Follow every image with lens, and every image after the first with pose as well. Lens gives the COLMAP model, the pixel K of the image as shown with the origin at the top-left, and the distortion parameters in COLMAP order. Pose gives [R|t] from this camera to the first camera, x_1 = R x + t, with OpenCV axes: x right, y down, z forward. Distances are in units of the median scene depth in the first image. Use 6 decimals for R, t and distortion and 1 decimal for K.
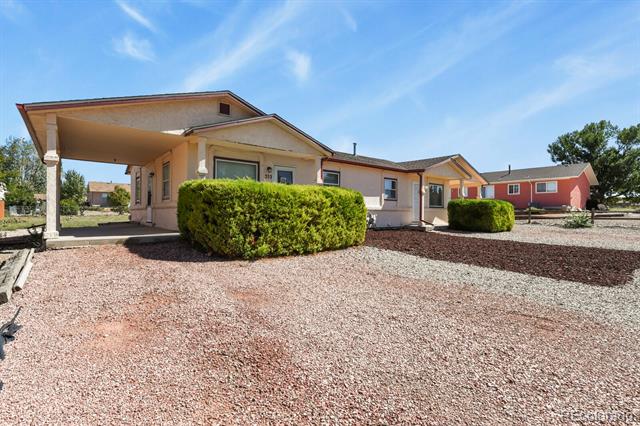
lens RADIAL K [[309.7, 0, 320.0], [0, 309.7, 213.0], [0, 0, 1]] dist [-0.008916, -0.000597]
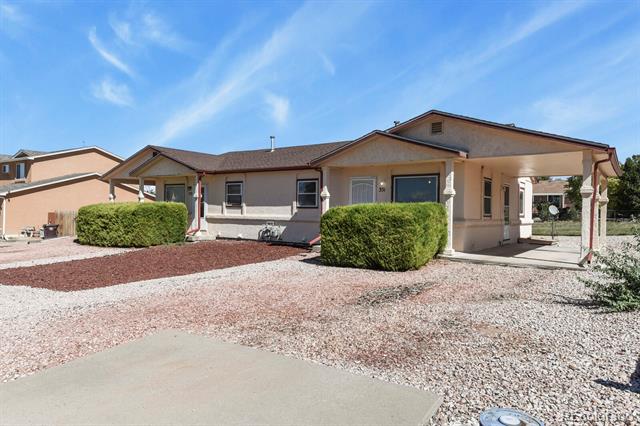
lens RADIAL K [[431.0, 0, 320.0], [0, 431.0, 213.0], [0, 0, 1]] dist [-0.002951, -0.000322]
pose [[0.269935, 0.001684, -0.962877, 2.319805], [-0.008752, 0.999961, -0.000705, -0.051278], [0.962839, 0.008617, 0.269939, 1.390332]]
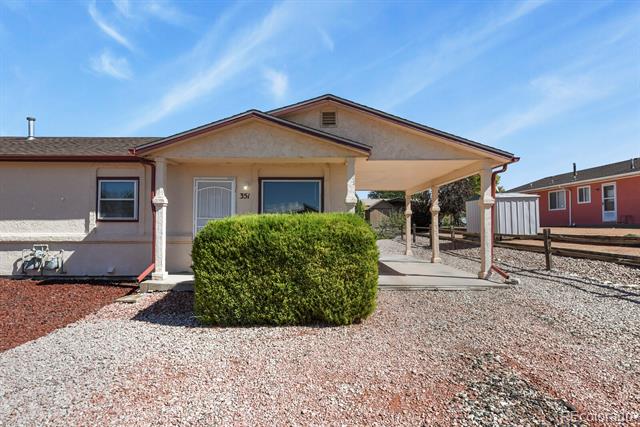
lens RADIAL K [[350.4, 0, 320.0], [0, 350.4, 213.5], [0, 0, 1]] dist [0.001082, 0.000739]
pose [[0.786106, -0.024601, -0.617602, 1.539057], [0.006614, 0.999485, -0.031394, -0.062003], [0.618056, 0.020594, 0.785864, 1.416045]]
